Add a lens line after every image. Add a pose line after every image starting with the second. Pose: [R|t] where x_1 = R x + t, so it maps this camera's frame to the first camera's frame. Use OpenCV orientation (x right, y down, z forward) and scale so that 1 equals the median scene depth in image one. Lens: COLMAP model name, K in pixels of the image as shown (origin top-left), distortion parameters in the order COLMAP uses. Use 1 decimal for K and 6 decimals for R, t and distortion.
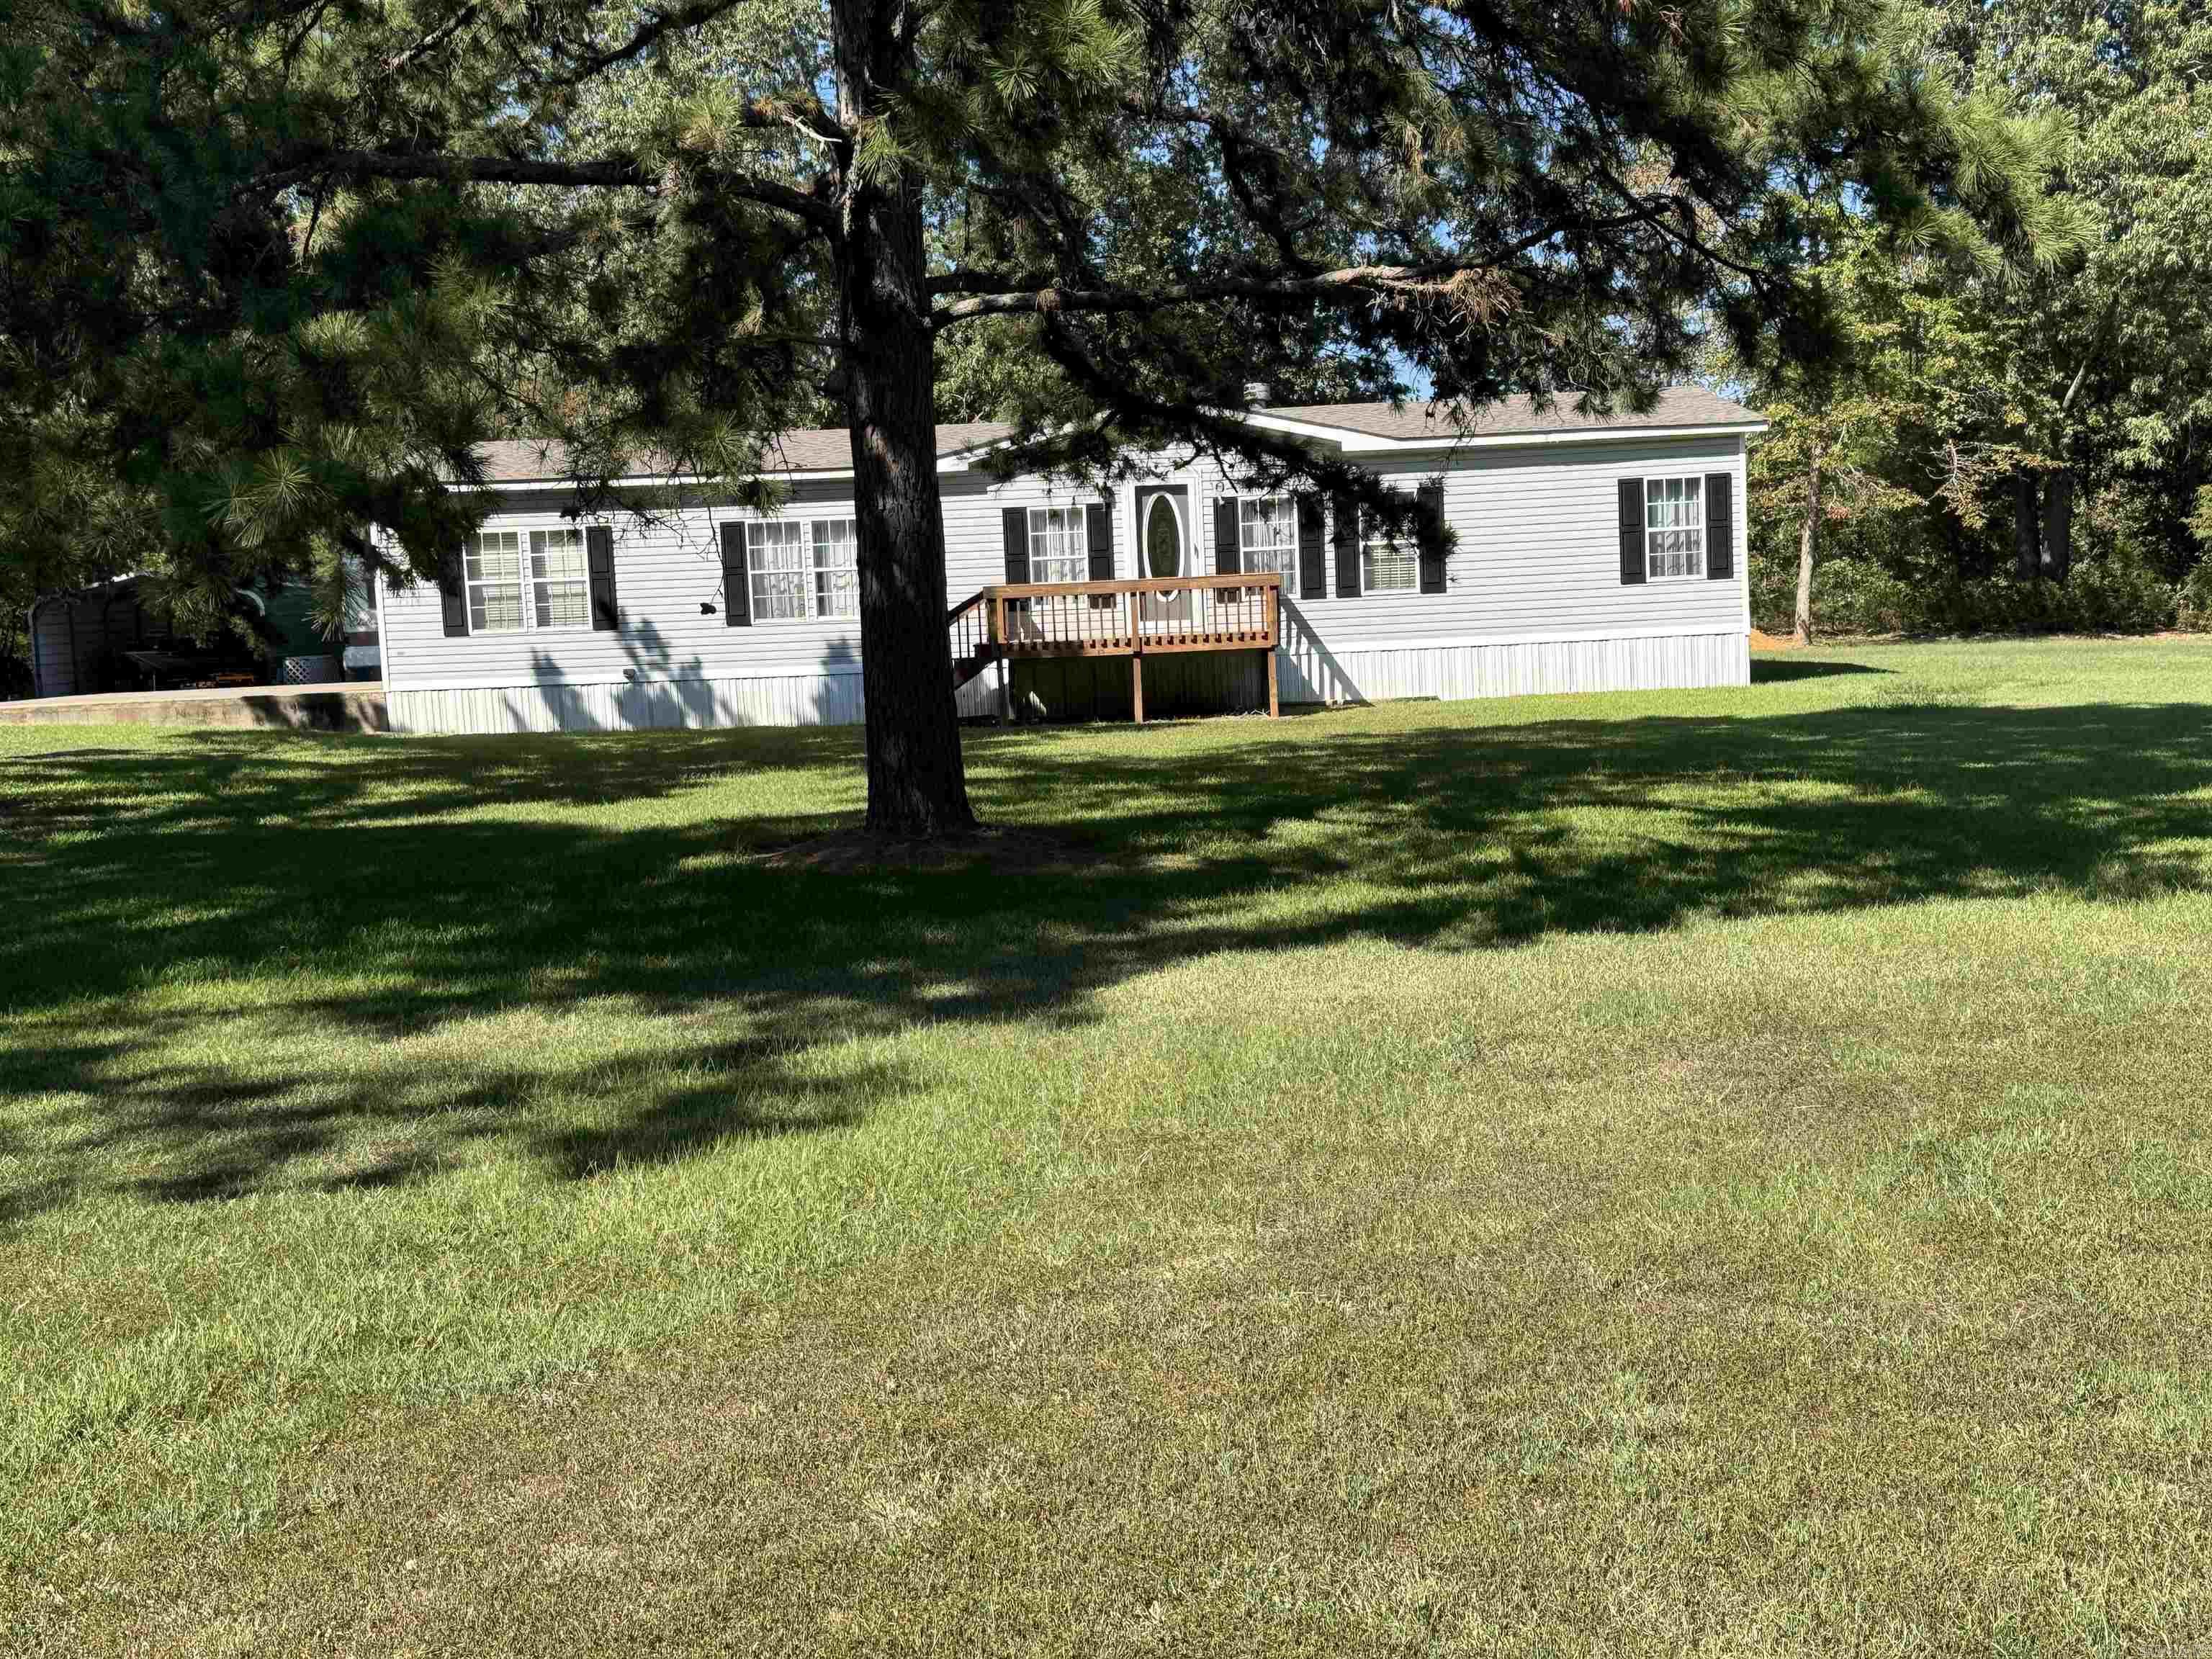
lens RADIAL K [[2494.9, 0, 1181.6], [0, 2494.9, 976.1], [0, 0, 1]] dist [0.082191, 0.000000]
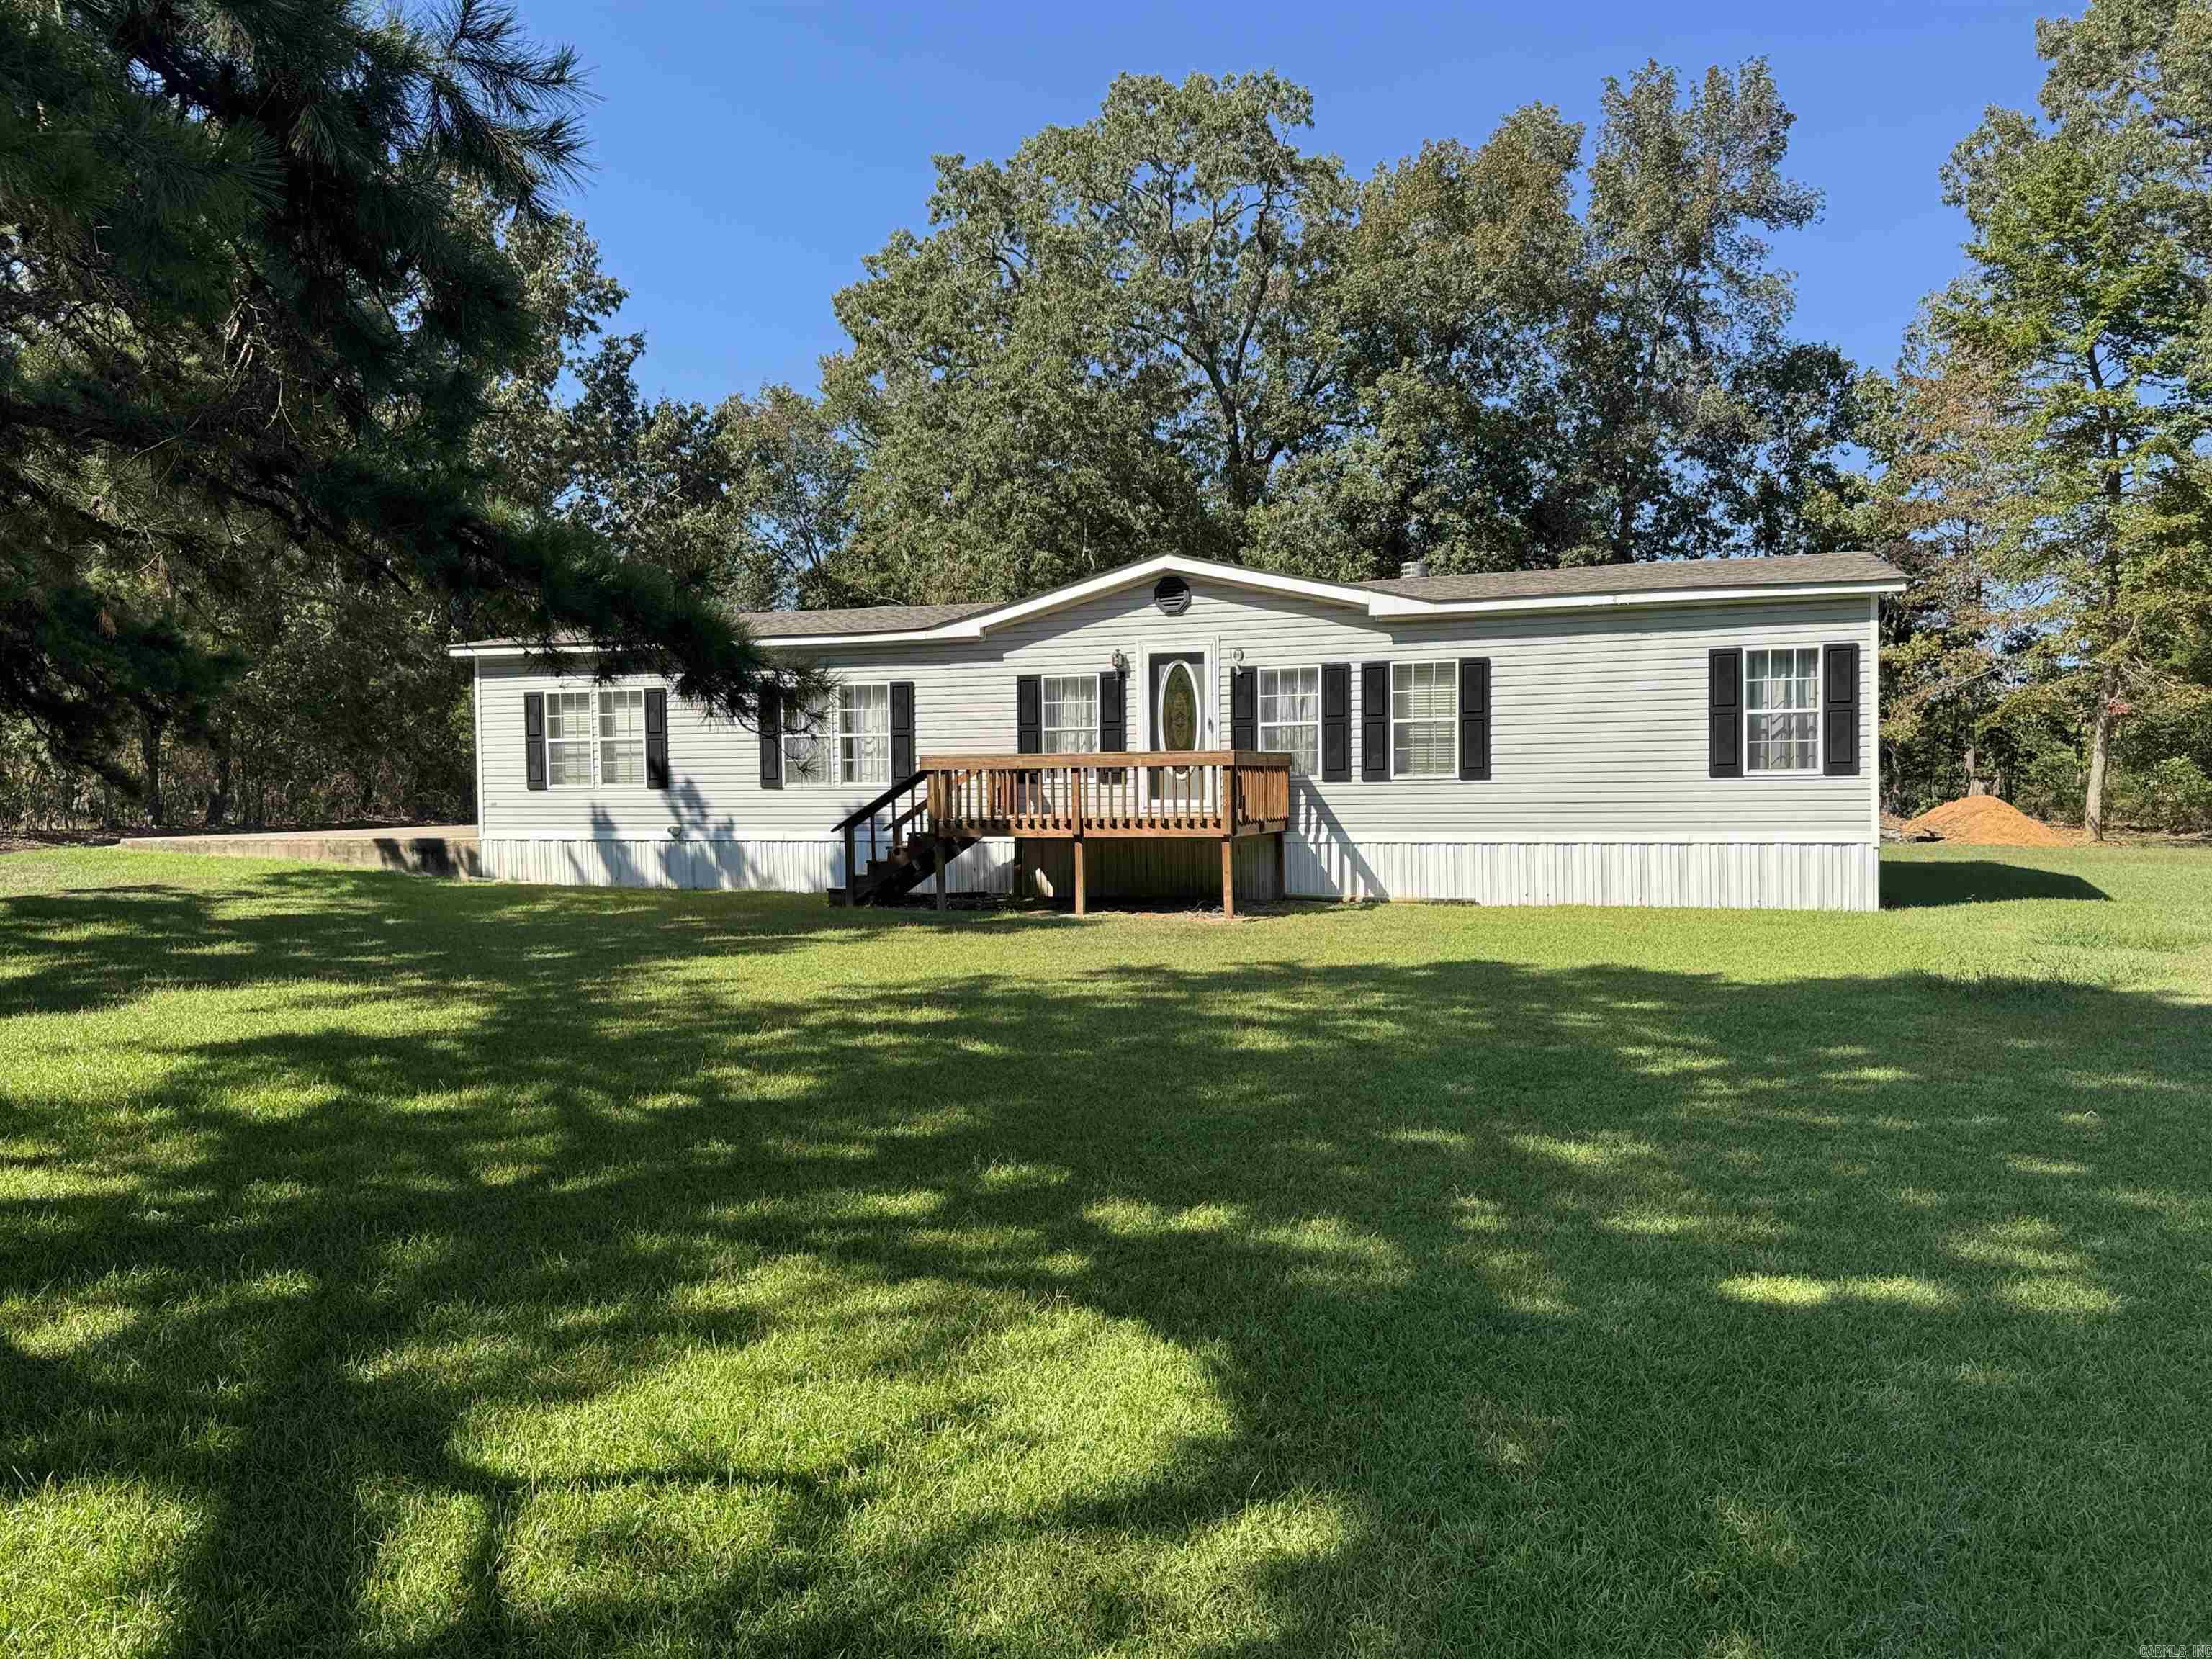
lens RADIAL K [[1620.1, 0, 1143.4], [0, 1620.1, 878.2], [0, 0, 1]] dist [0.047393, -0.042011]
pose [[0.940824, 0.054366, -0.334506, 0.181305], [-0.080889, 0.994544, -0.065869, -0.074002], [0.329100, 0.089030, 0.940089, 0.445353]]
